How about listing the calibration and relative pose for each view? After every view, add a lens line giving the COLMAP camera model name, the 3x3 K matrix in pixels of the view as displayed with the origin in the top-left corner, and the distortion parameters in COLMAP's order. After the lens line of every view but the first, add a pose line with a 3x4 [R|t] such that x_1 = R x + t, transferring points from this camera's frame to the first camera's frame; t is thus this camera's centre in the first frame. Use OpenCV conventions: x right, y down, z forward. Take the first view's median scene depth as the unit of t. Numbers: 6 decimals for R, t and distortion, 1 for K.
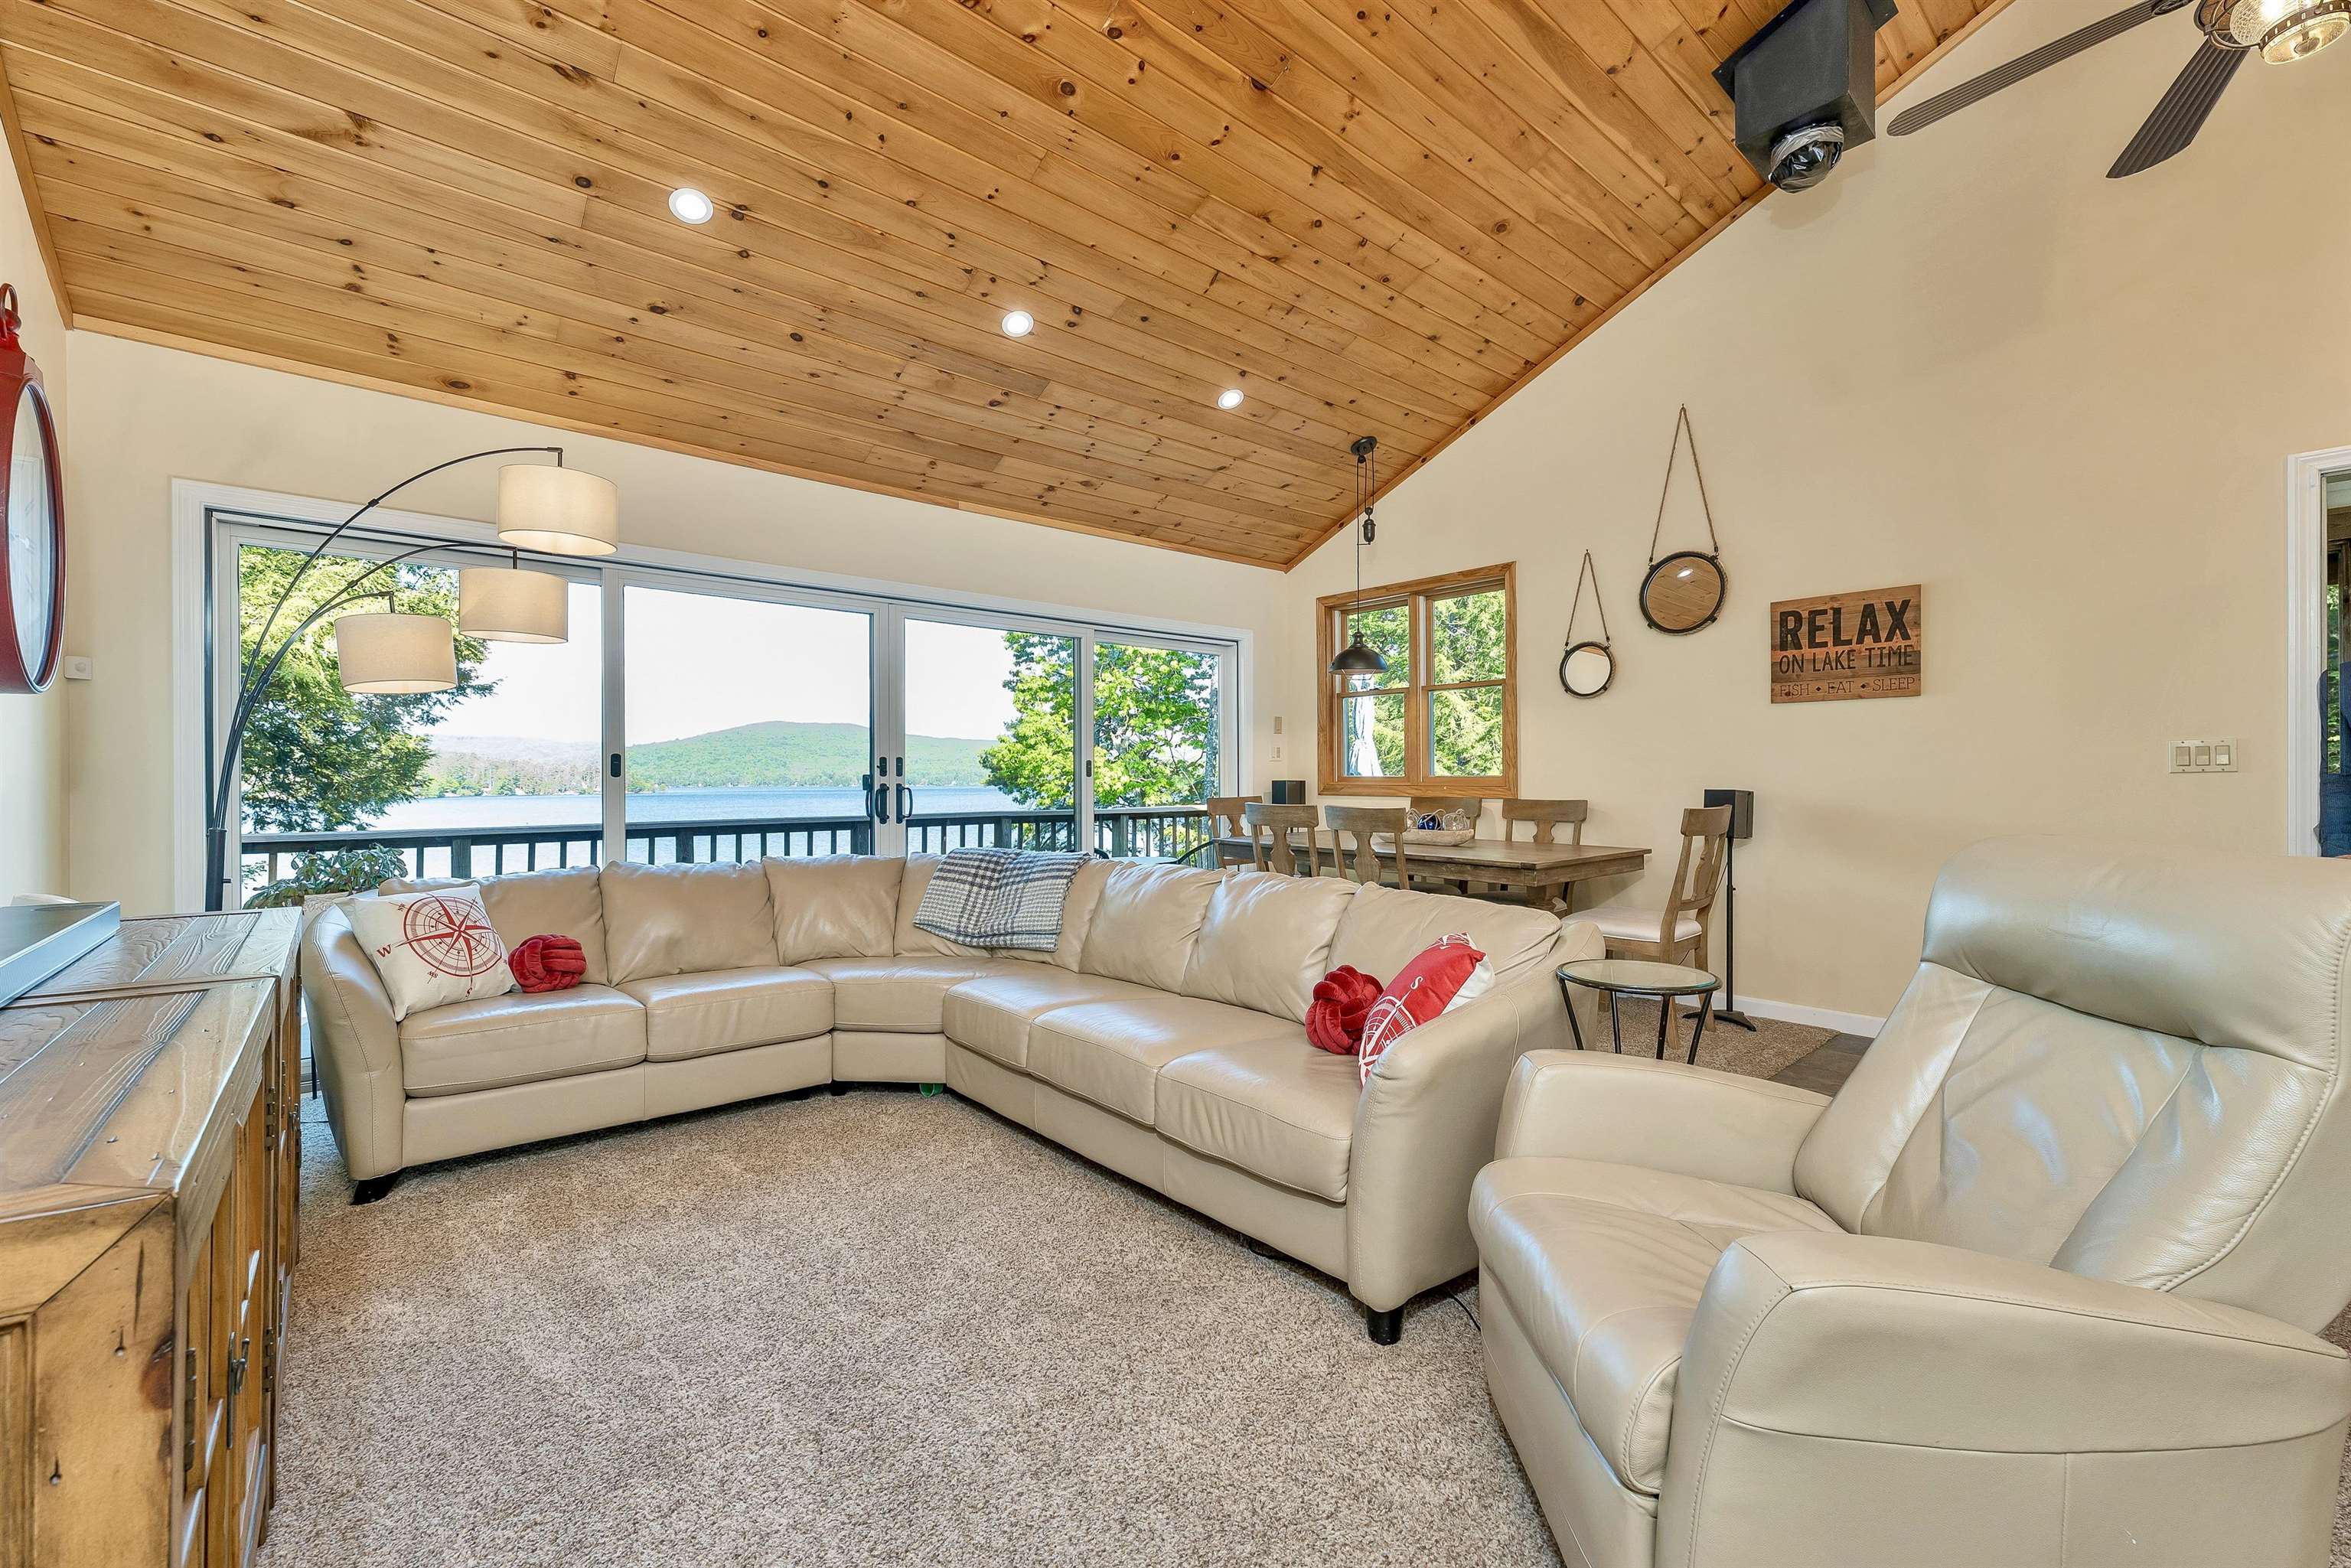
lens RADIAL K [[952.1, 0, 1175.5], [0, 952.1, 784.0], [0, 0, 1]] dist [0.002509, 0.000056]
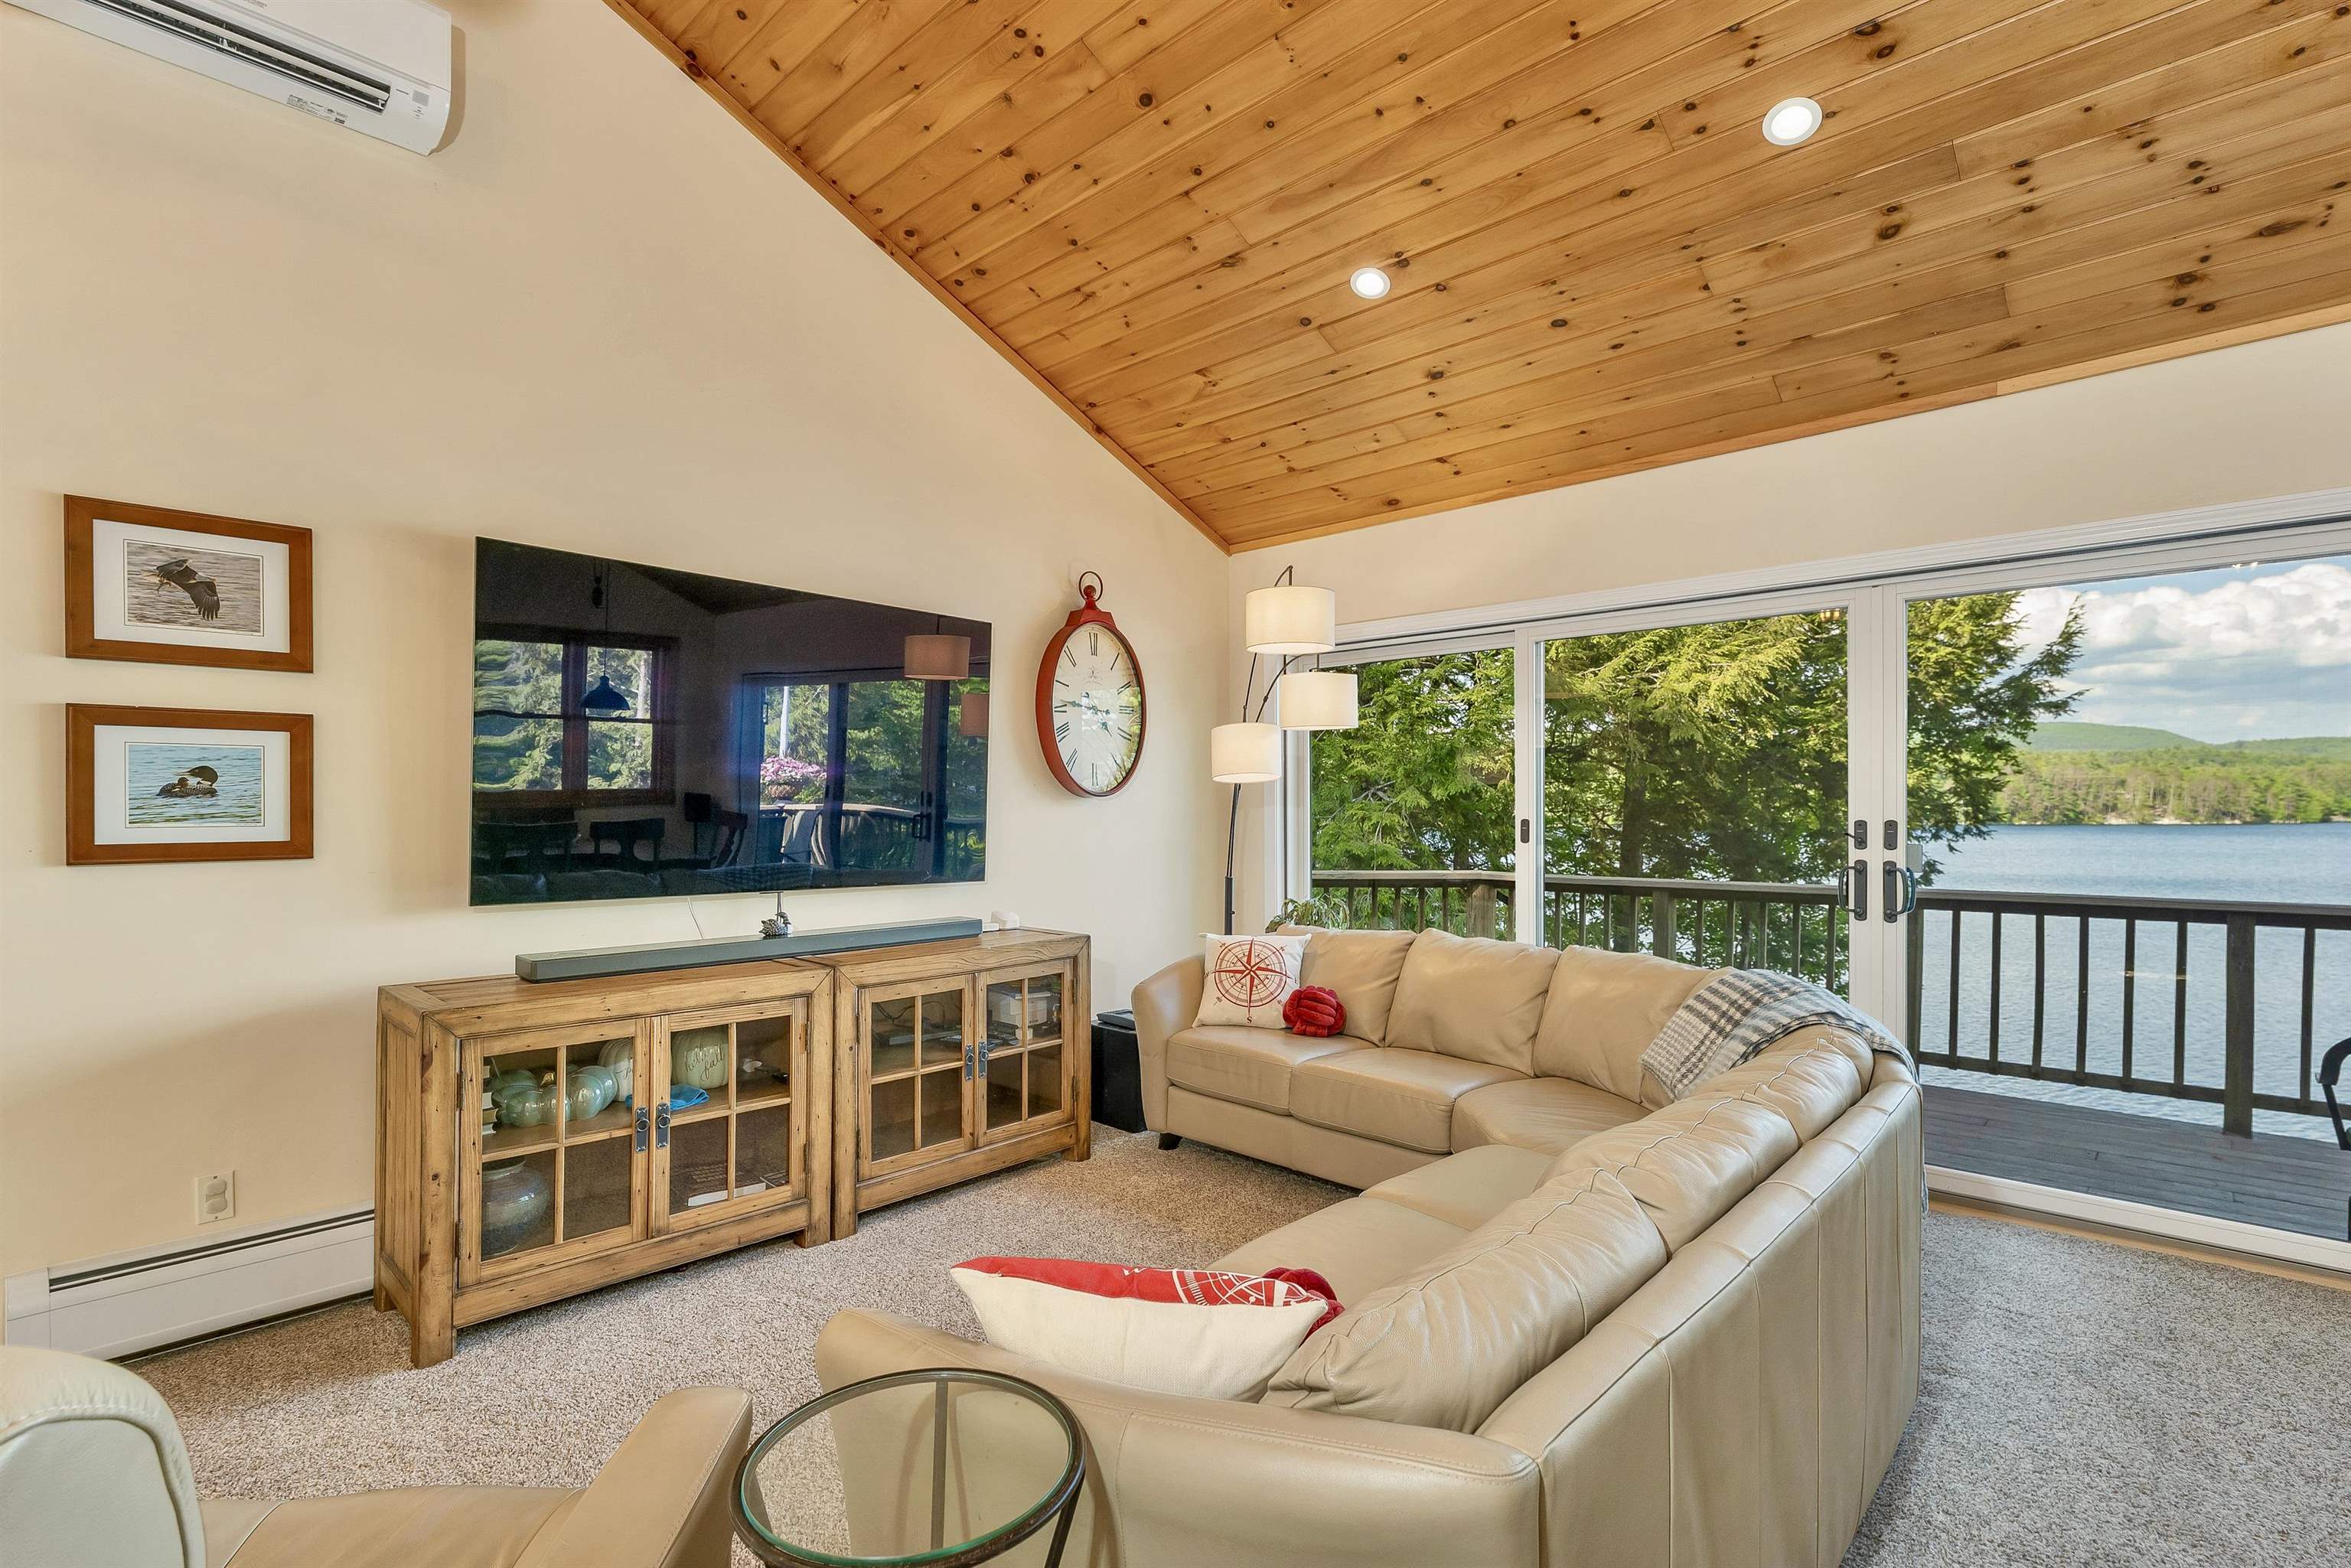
lens RADIAL K [[1106.7, 0, 1176.9], [0, 1106.7, 810.1], [0, 0, 1]] dist [0.001811, 0.000825]
pose [[0.108317, 0.004862, -0.994104, 0.409153], [0.000925, 0.999987, 0.004992, -0.039222], [0.994116, -0.001460, 0.108311, 0.438194]]
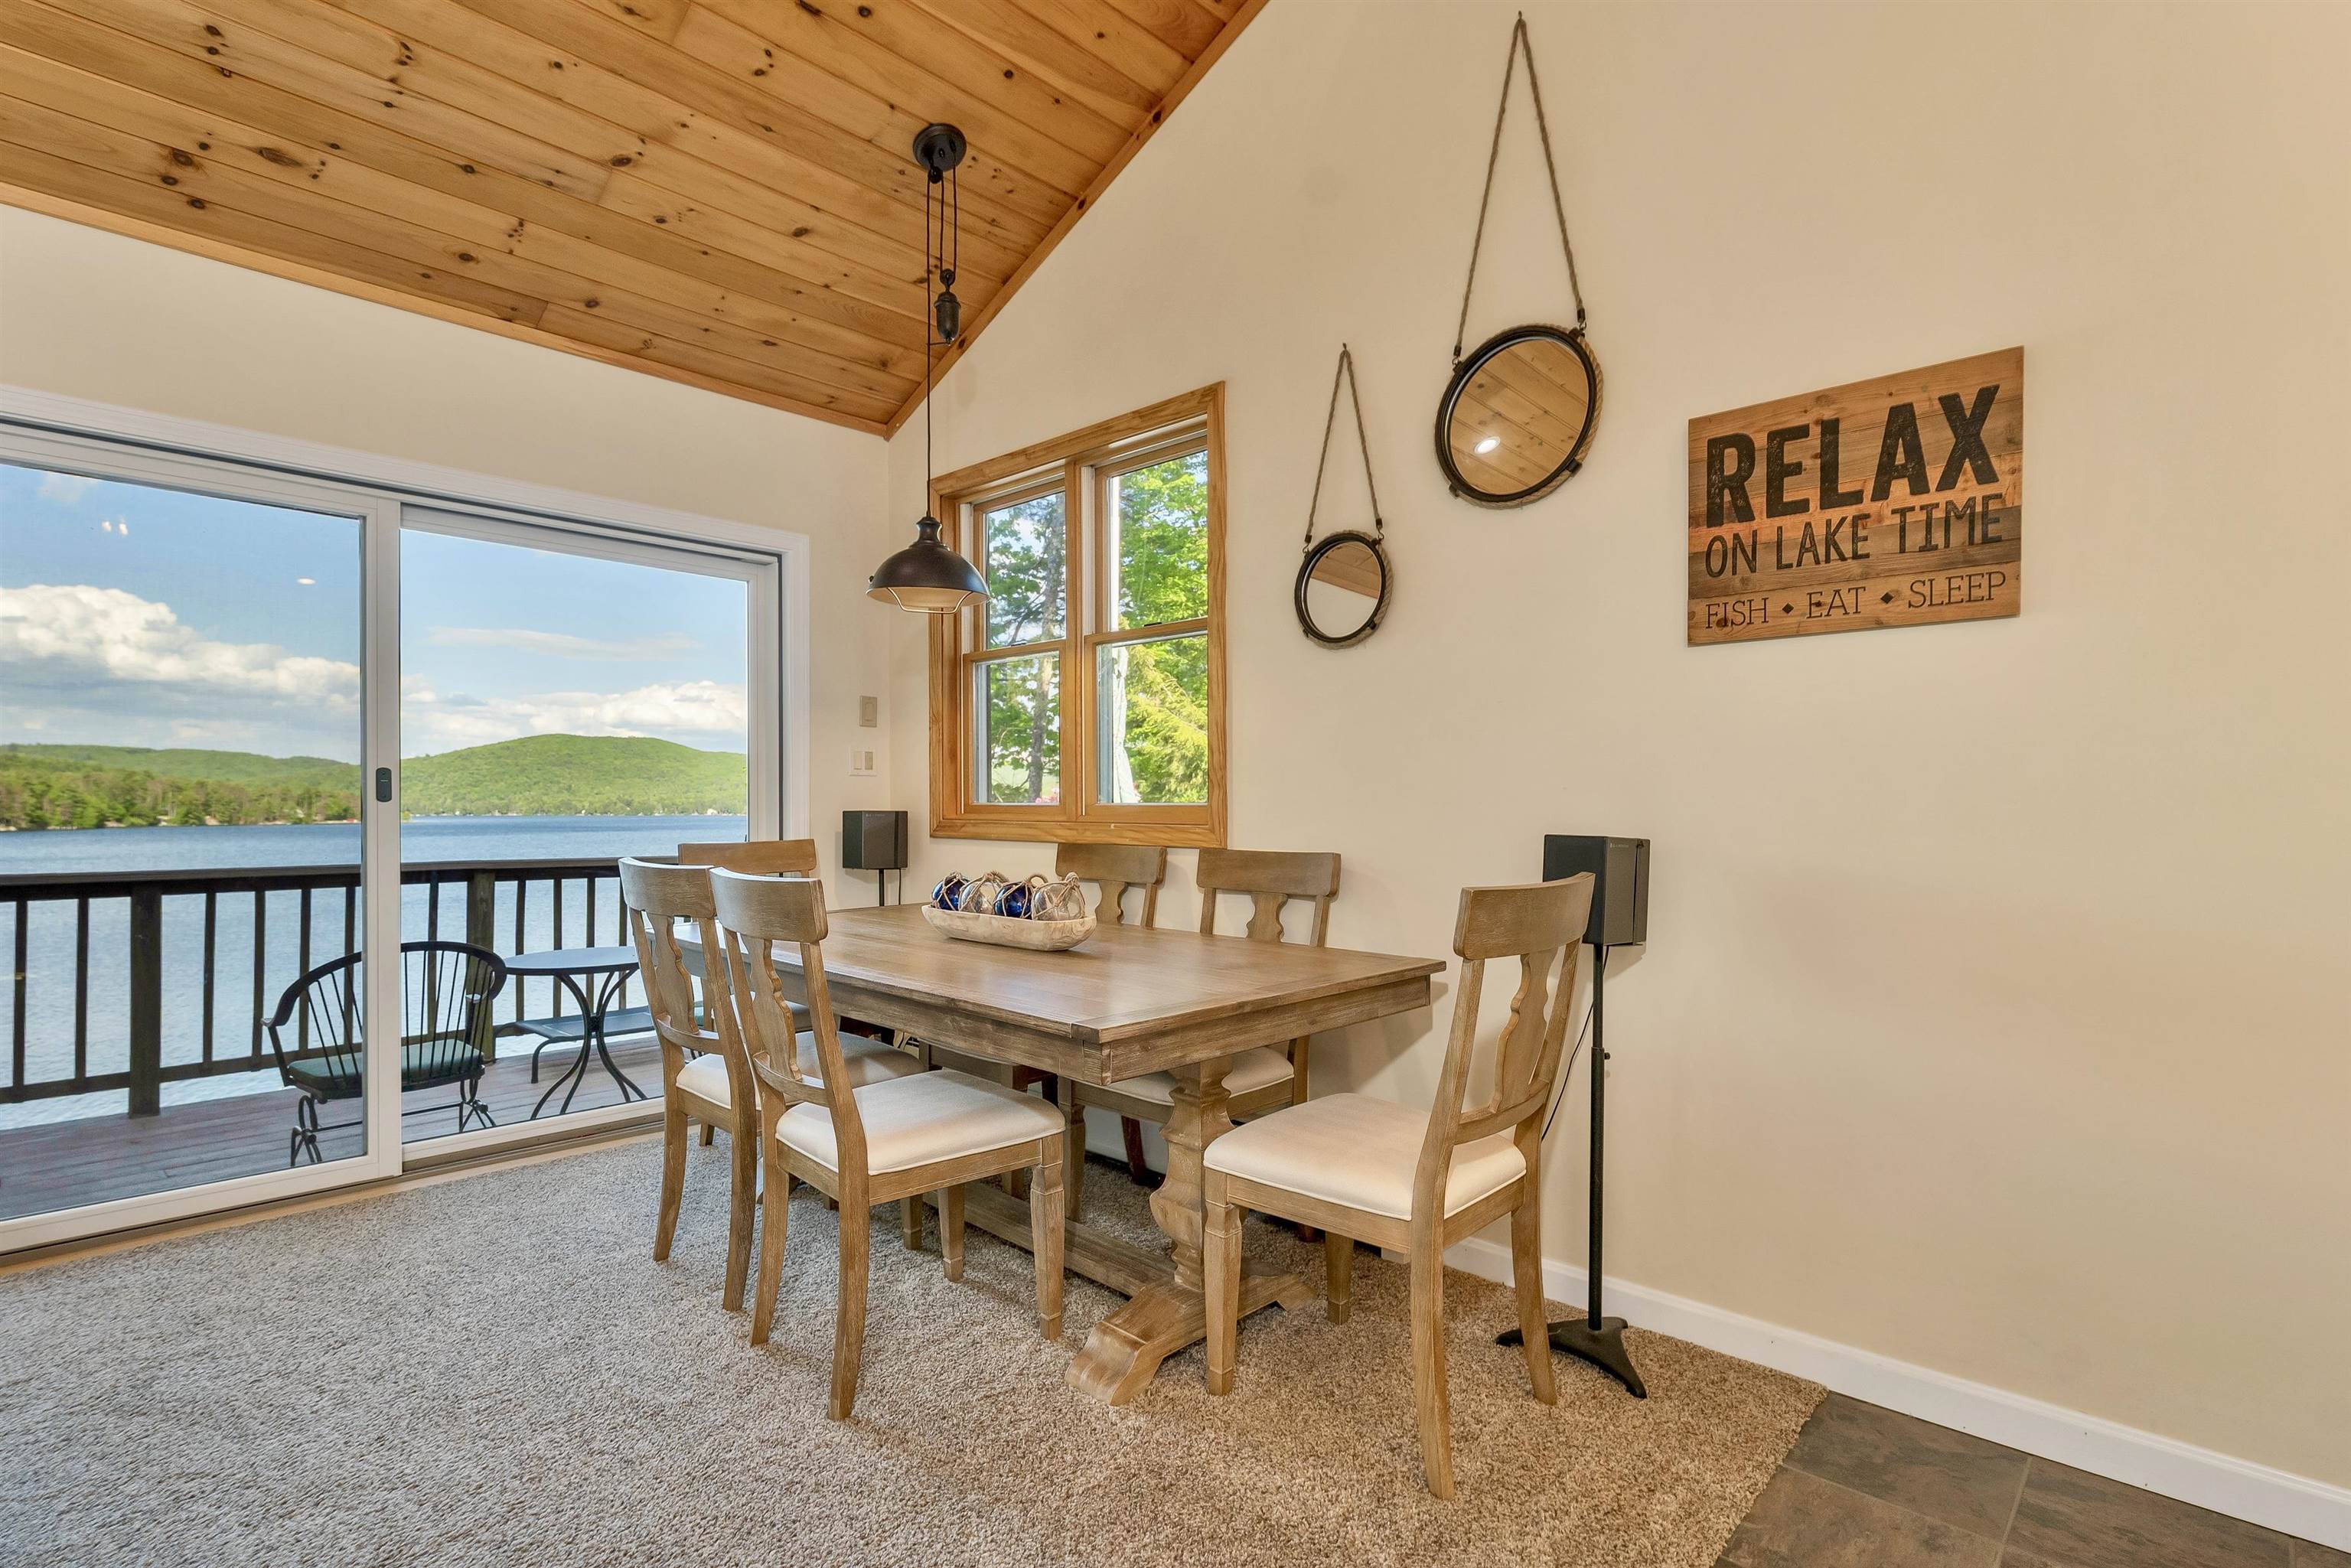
lens RADIAL K [[1123.1, 0, 1165.9], [0, 1123.1, 825.2], [0, 0, 1]] dist [0.001262, -0.000385]
pose [[0.995029, 0.004362, 0.099493, 0.295163], [-0.005224, 0.999951, 0.008410, -0.002348], [-0.099451, -0.008888, 0.995003, 0.447264]]
